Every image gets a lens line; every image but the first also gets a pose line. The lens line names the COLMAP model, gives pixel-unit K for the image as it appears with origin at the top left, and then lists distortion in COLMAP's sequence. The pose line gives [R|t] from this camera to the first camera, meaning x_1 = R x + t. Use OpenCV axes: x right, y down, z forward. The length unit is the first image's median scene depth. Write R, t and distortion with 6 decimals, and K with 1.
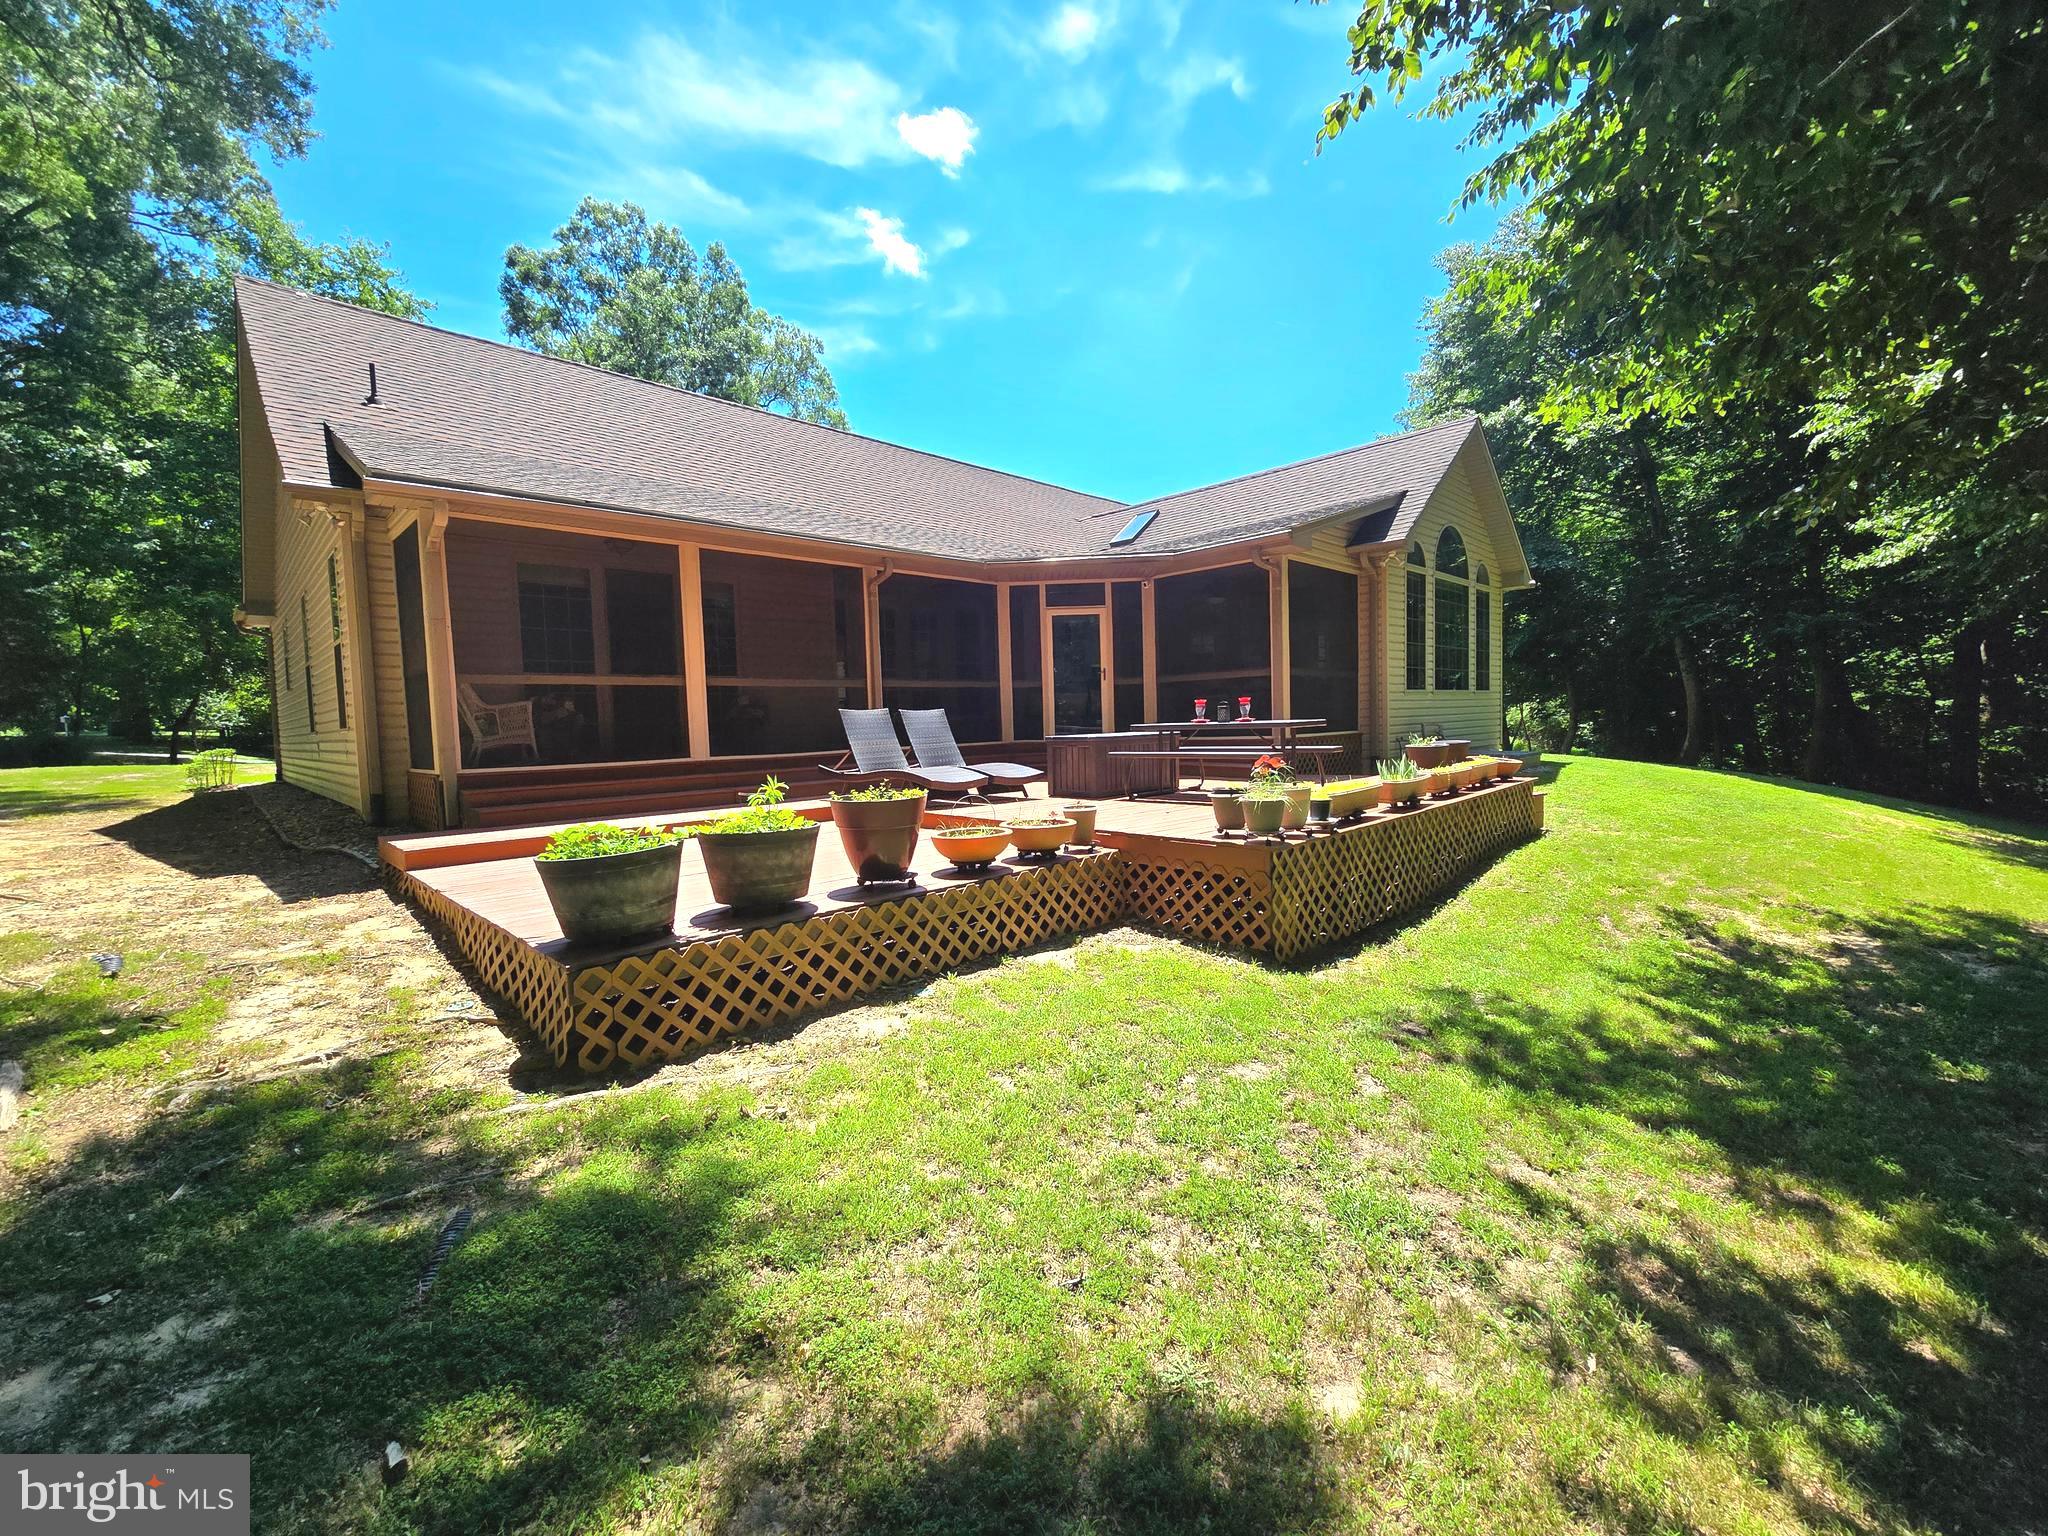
lens RADIAL K [[829.7, 0, 1017.0], [0, 829.7, 763.4], [0, 0, 1]] dist [-0.012466, -0.000130]
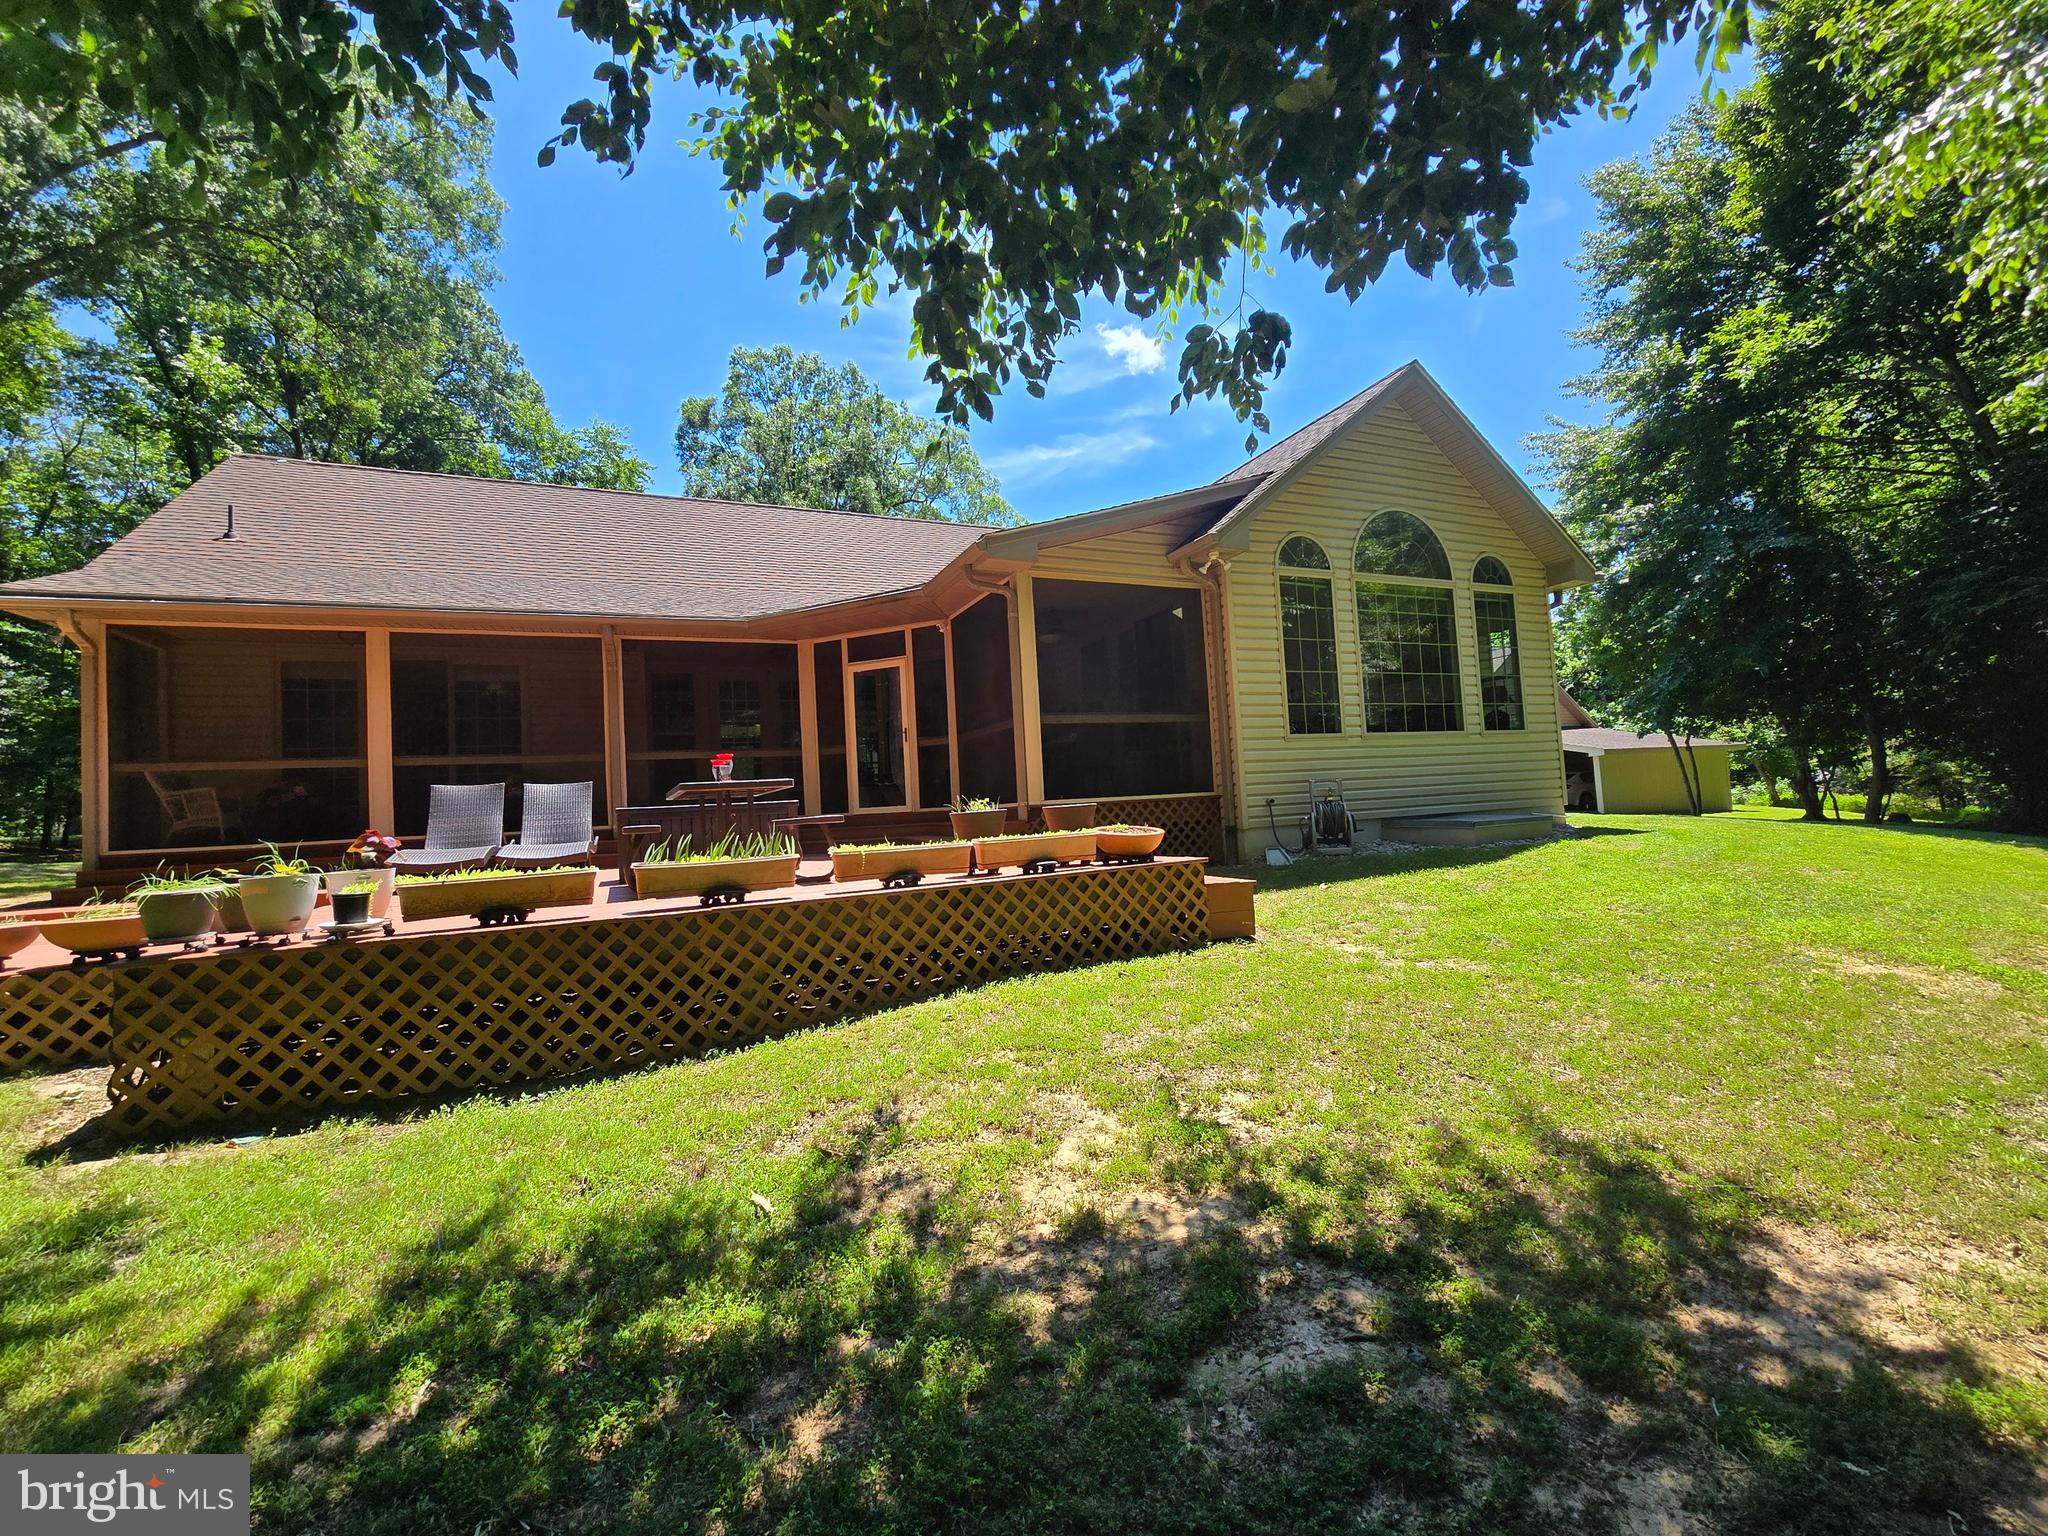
lens RADIAL K [[829.7, 0, 1030.4], [0, 829.7, 768.7], [0, 0, 1]] dist [-0.012466, -0.000130]
pose [[0.932881, -0.037528, -0.358225, 0.530808], [0.006033, 0.996046, -0.088636, 0.002400], [0.360135, 0.080525, 0.929419, 0.262000]]
